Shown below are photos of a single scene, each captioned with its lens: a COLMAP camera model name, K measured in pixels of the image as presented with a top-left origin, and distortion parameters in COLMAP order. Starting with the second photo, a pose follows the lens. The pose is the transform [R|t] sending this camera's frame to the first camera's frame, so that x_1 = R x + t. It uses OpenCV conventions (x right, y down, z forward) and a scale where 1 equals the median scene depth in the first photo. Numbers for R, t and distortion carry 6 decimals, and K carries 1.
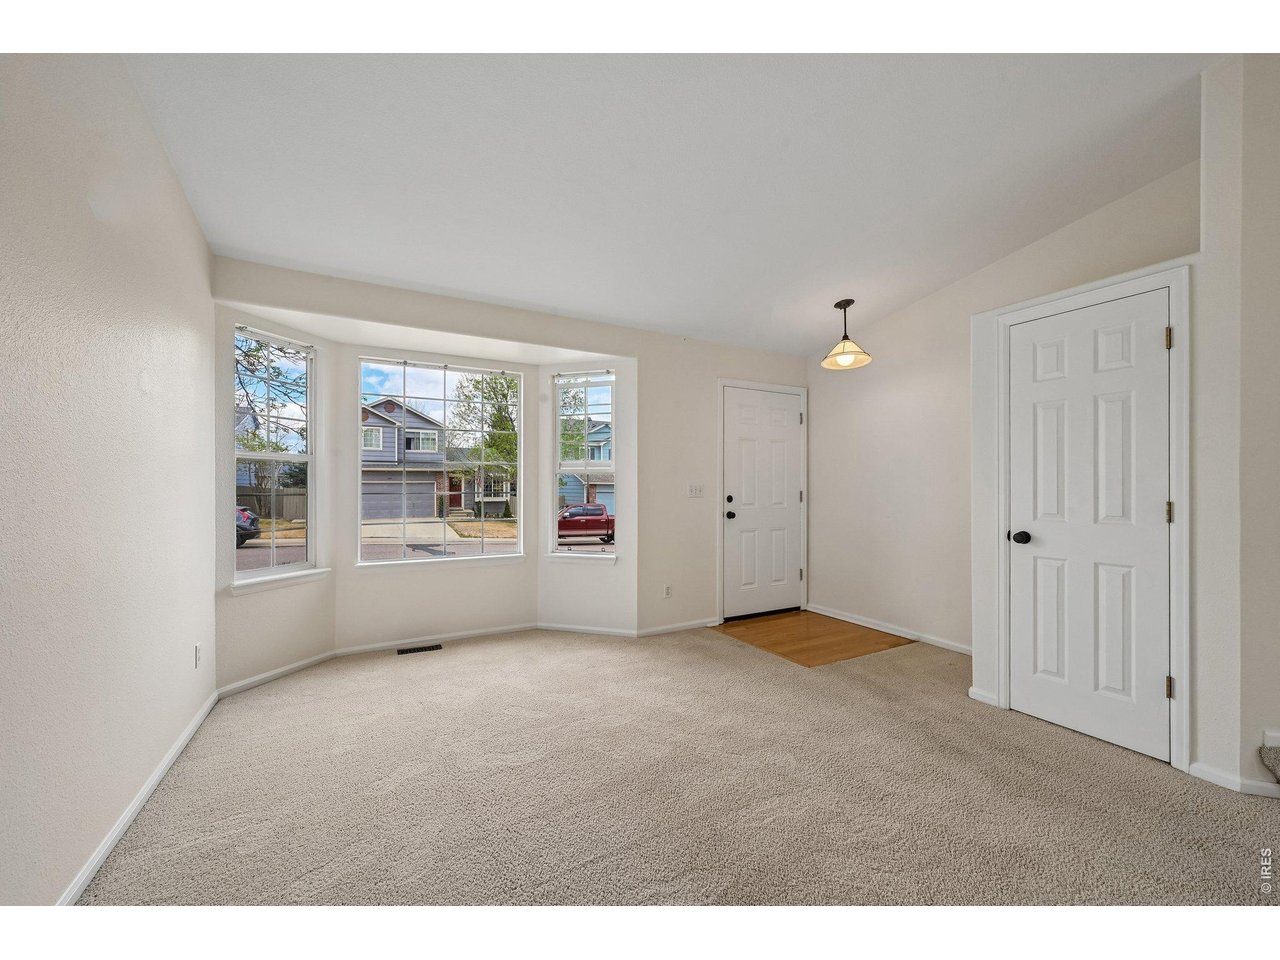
lens RADIAL K [[513.5, 0, 638.6], [0, 513.5, 484.0], [0, 0, 1]] dist [0.000855, 0.000209]
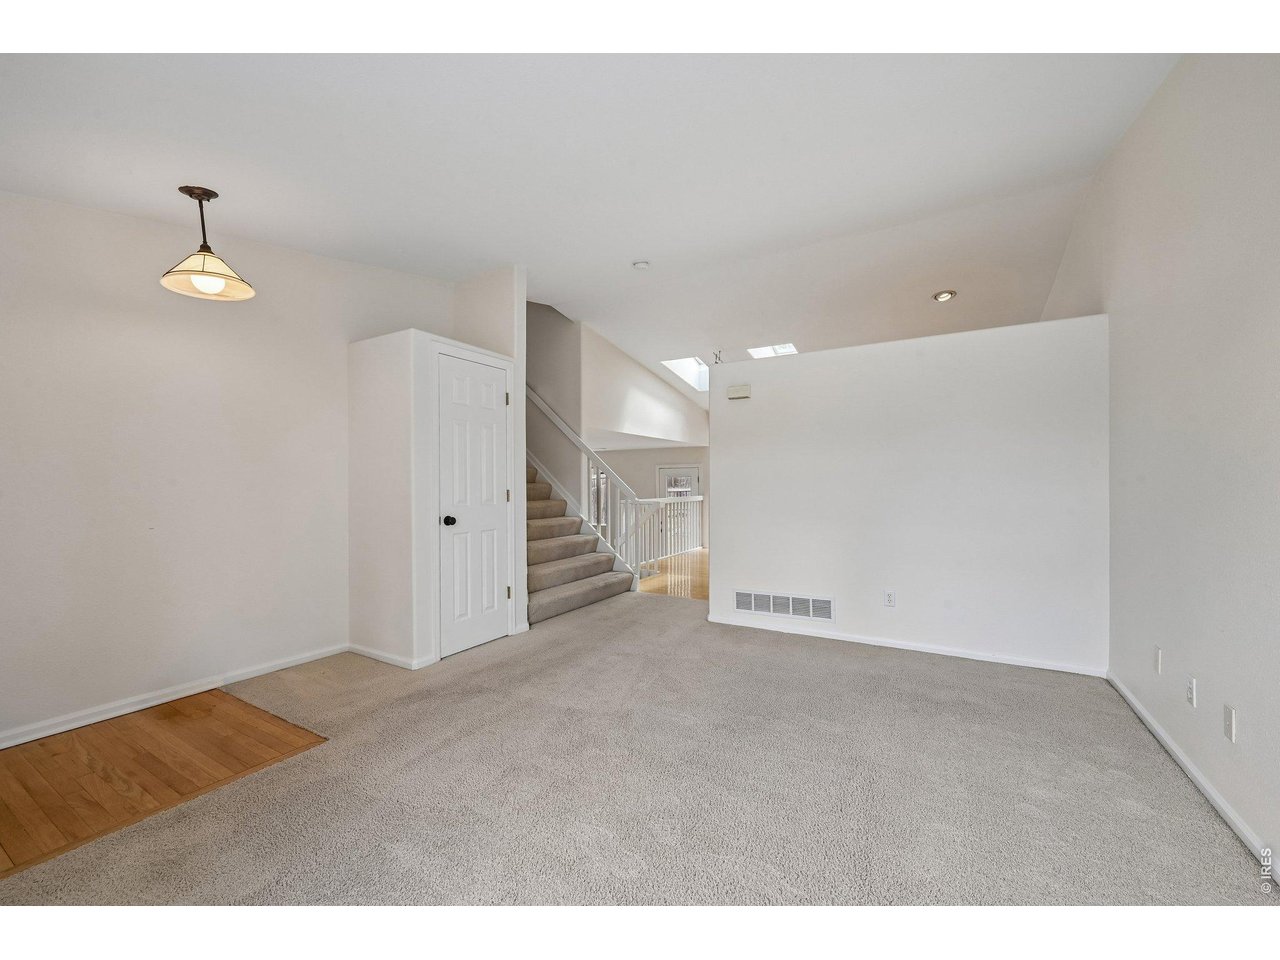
lens RADIAL K [[523.0, 0, 636.9], [0, 523.0, 467.8], [0, 0, 1]] dist [-0.000485, -0.000107]
pose [[-0.517850, 0.024362, 0.855124, -0.426777], [-0.002408, 0.999549, -0.029936, 0.007793], [-0.855468, -0.017561, -0.517558, 0.869001]]
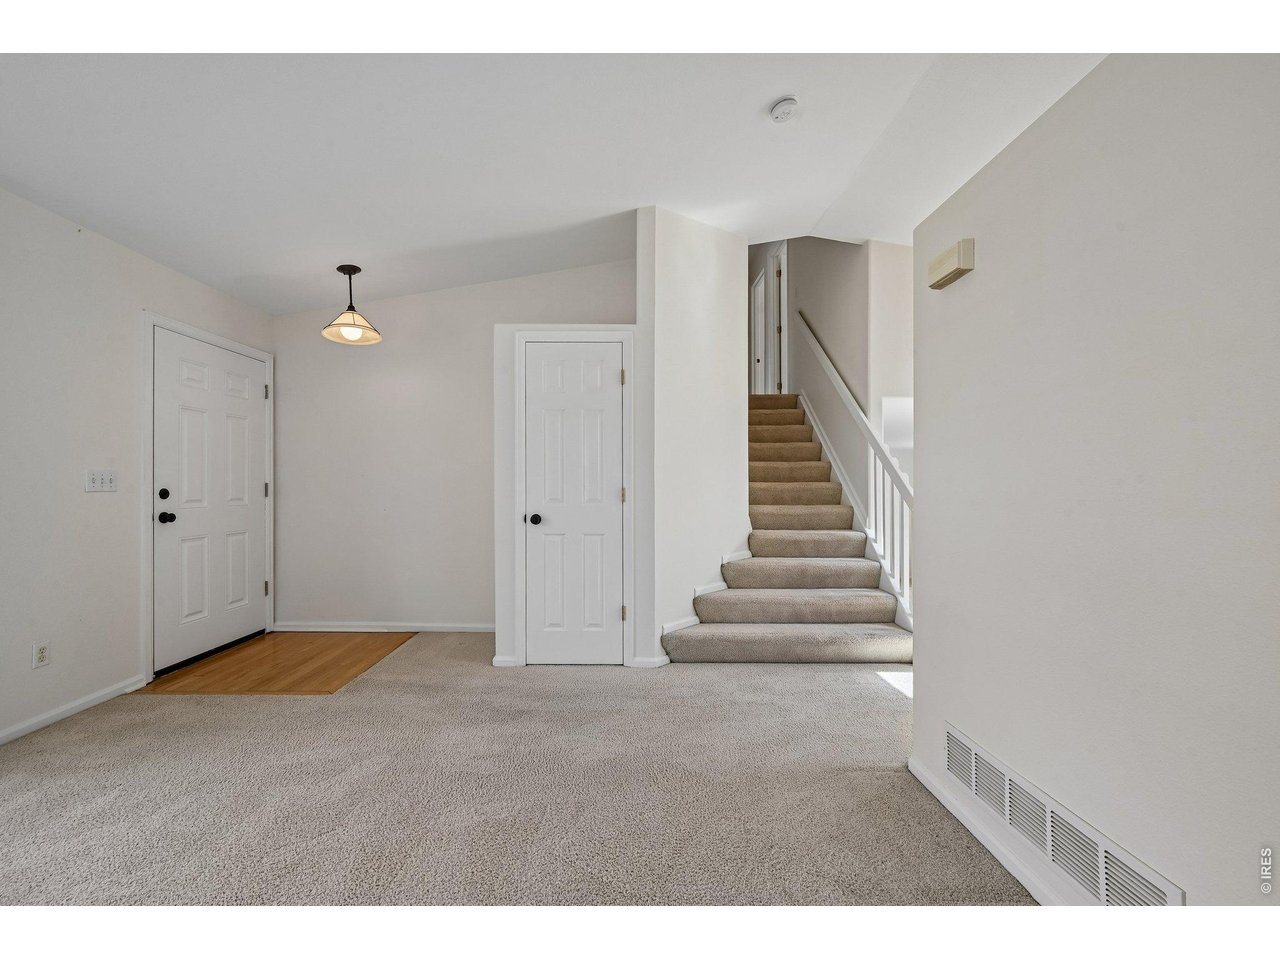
lens RADIAL K [[513.5, 0, 638.6], [0, 513.5, 484.0], [0, 0, 1]] dist [0.000855, 0.000209]
pose [[0.472702, 0.003714, 0.881214, -0.139224], [-0.007785, 0.999970, -0.000039, 0.012789], [-0.881188, -0.006842, 0.472717, 0.146081]]
